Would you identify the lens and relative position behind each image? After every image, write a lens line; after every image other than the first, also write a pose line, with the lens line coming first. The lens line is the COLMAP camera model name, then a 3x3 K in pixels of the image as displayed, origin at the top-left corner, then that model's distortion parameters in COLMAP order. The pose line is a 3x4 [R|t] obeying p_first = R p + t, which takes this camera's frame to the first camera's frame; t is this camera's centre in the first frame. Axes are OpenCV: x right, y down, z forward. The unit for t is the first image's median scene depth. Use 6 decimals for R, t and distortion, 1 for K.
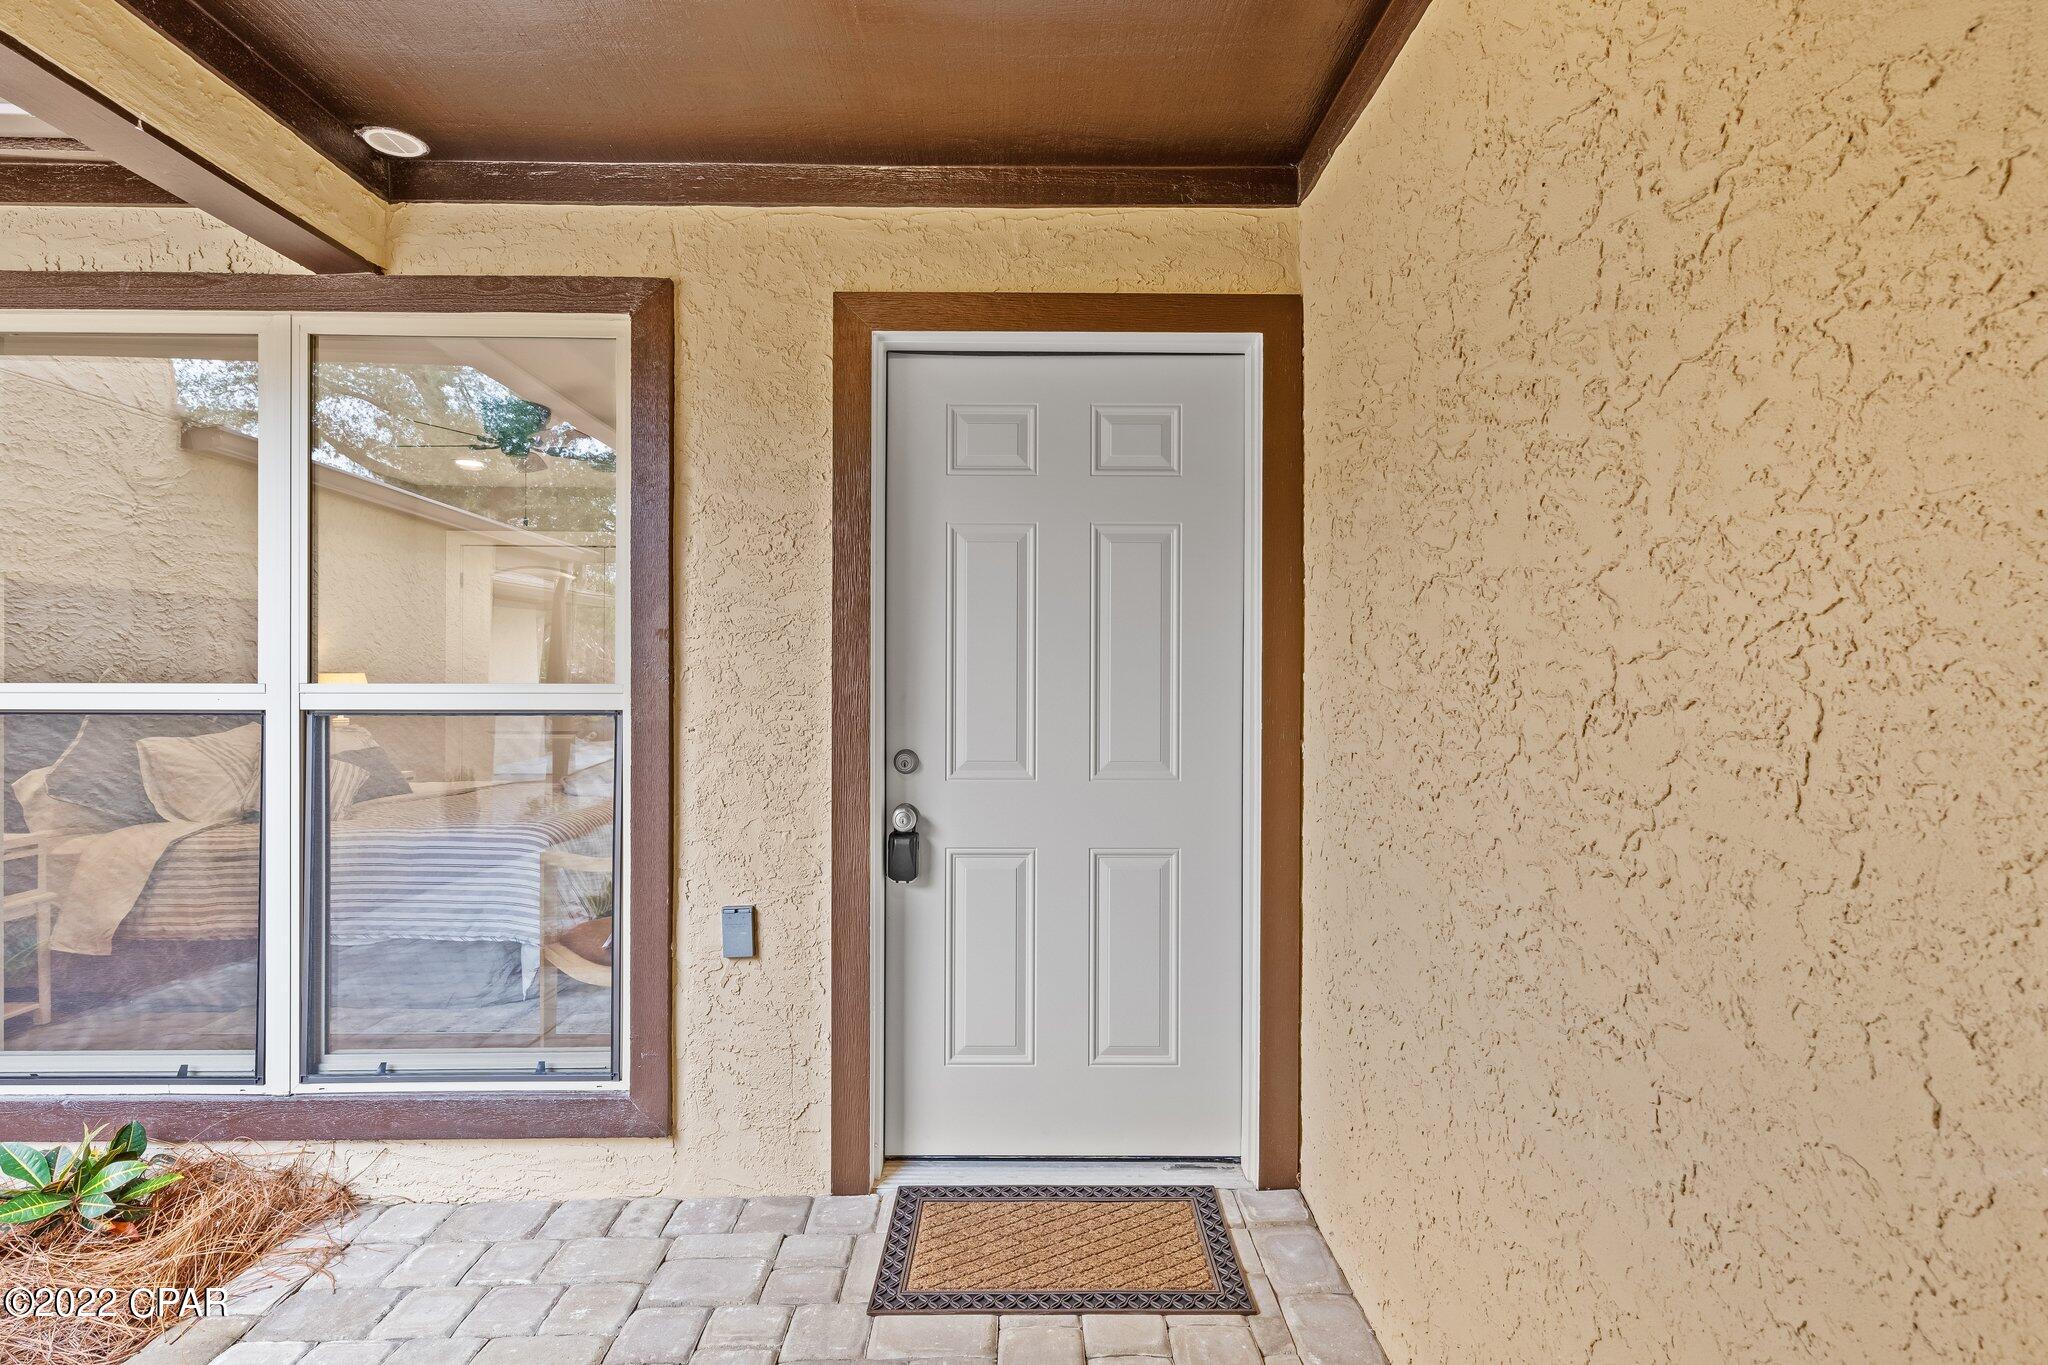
lens RADIAL K [[968.8, 0, 1028.7], [0, 968.8, 676.6], [0, 0, 1]] dist [0.000521, 0.000117]
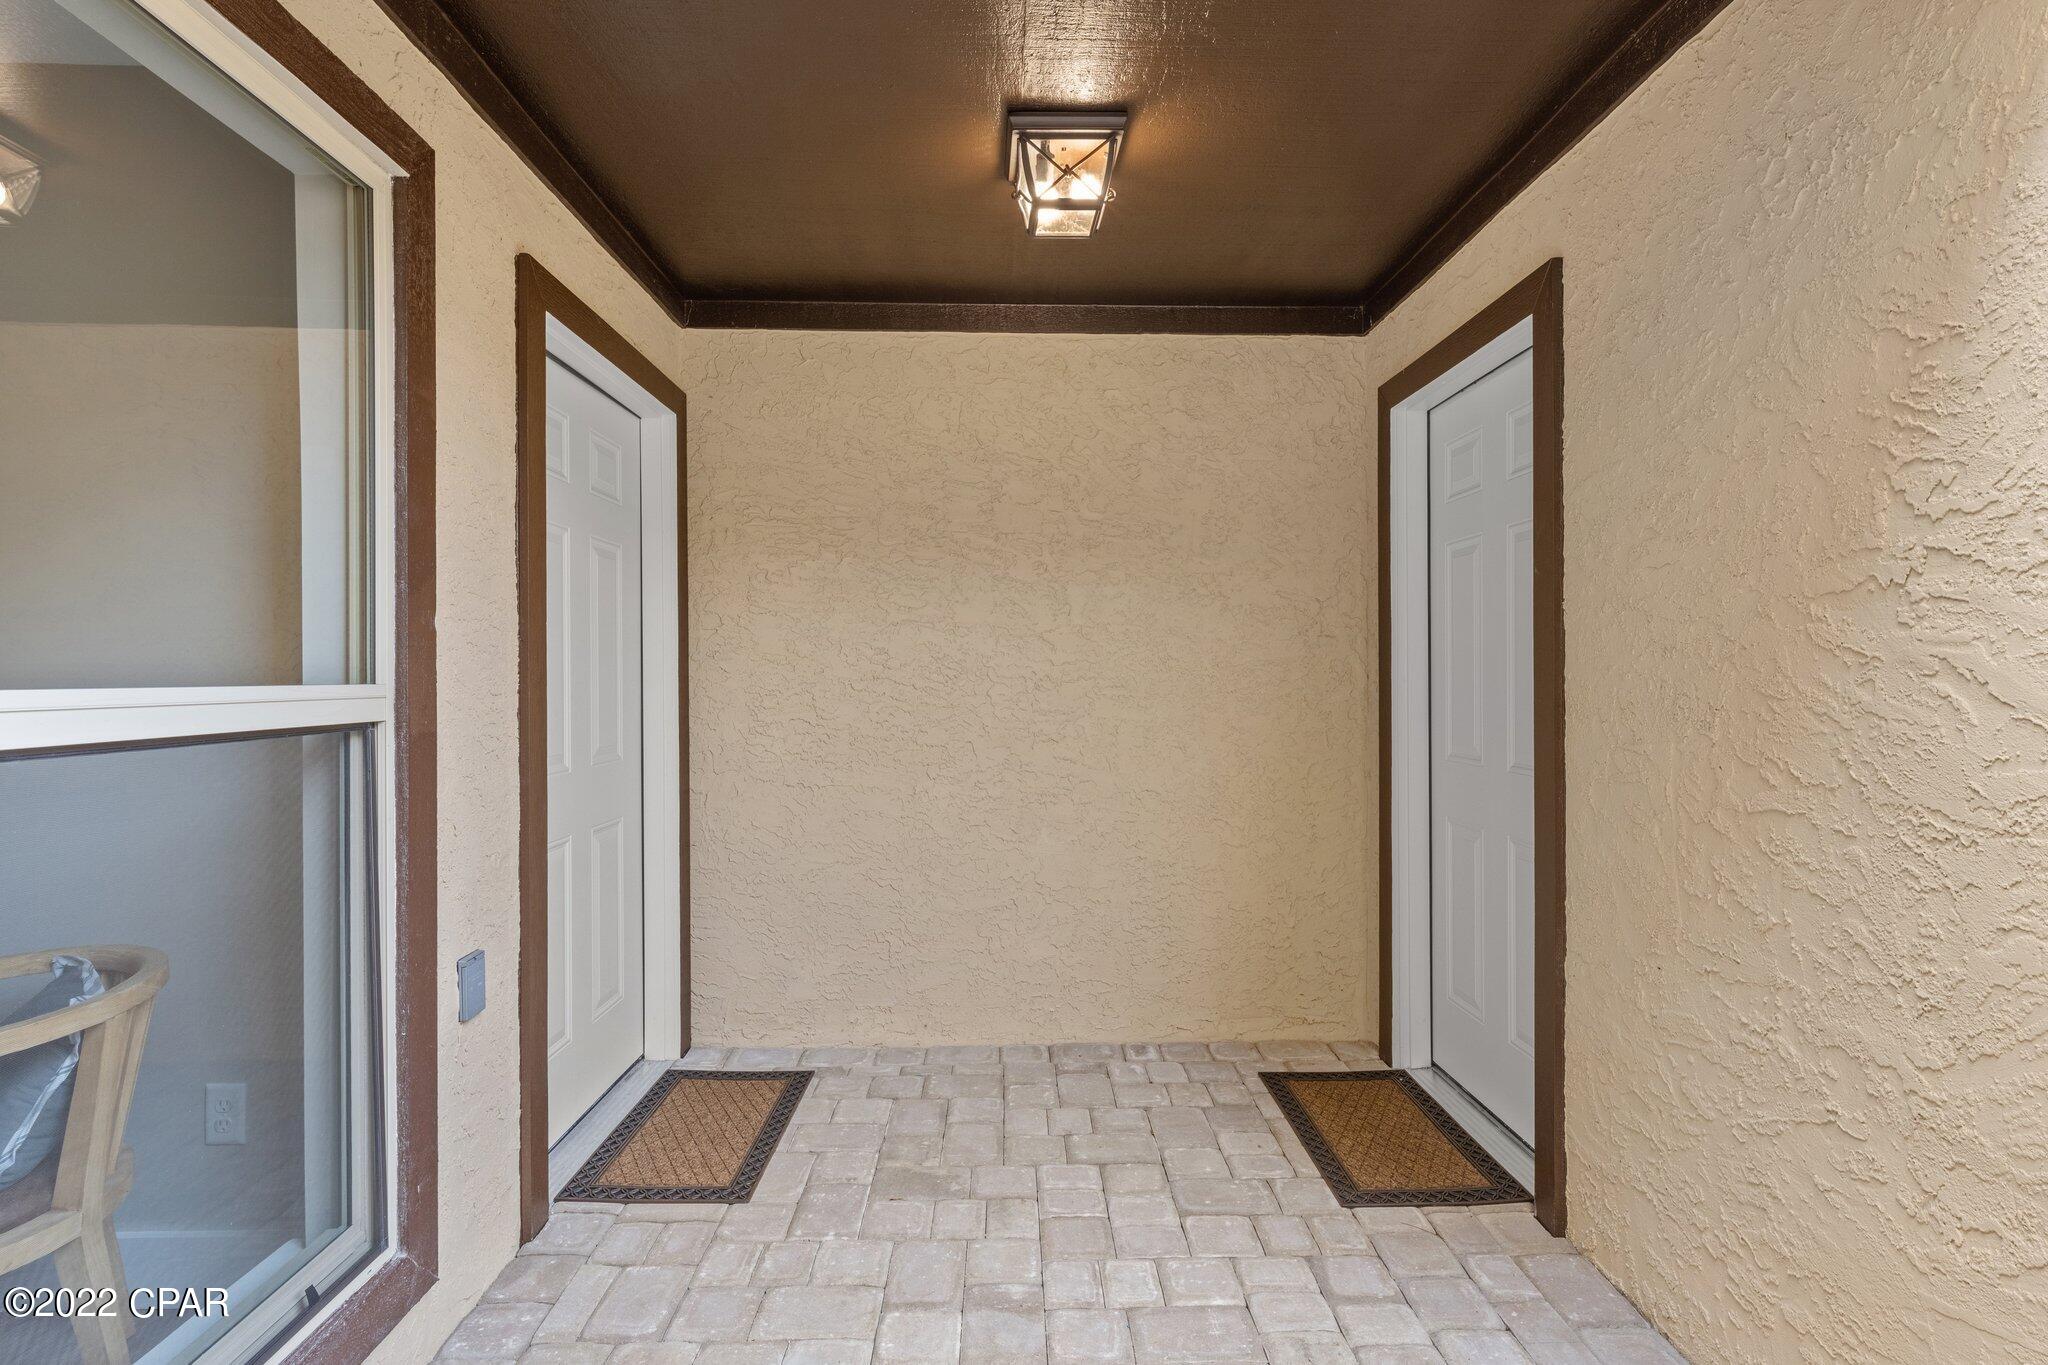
lens RADIAL K [[1014.4, 0, 1025.2], [0, 1014.4, 678.8], [0, 0, 1]] dist [0.000165, -0.000044]
pose [[-0.008116, -0.009451, 0.999922, -1.358628], [0.004810, 0.999943, 0.009490, -0.001850], [-0.999955, 0.004886, -0.008070, 0.632659]]
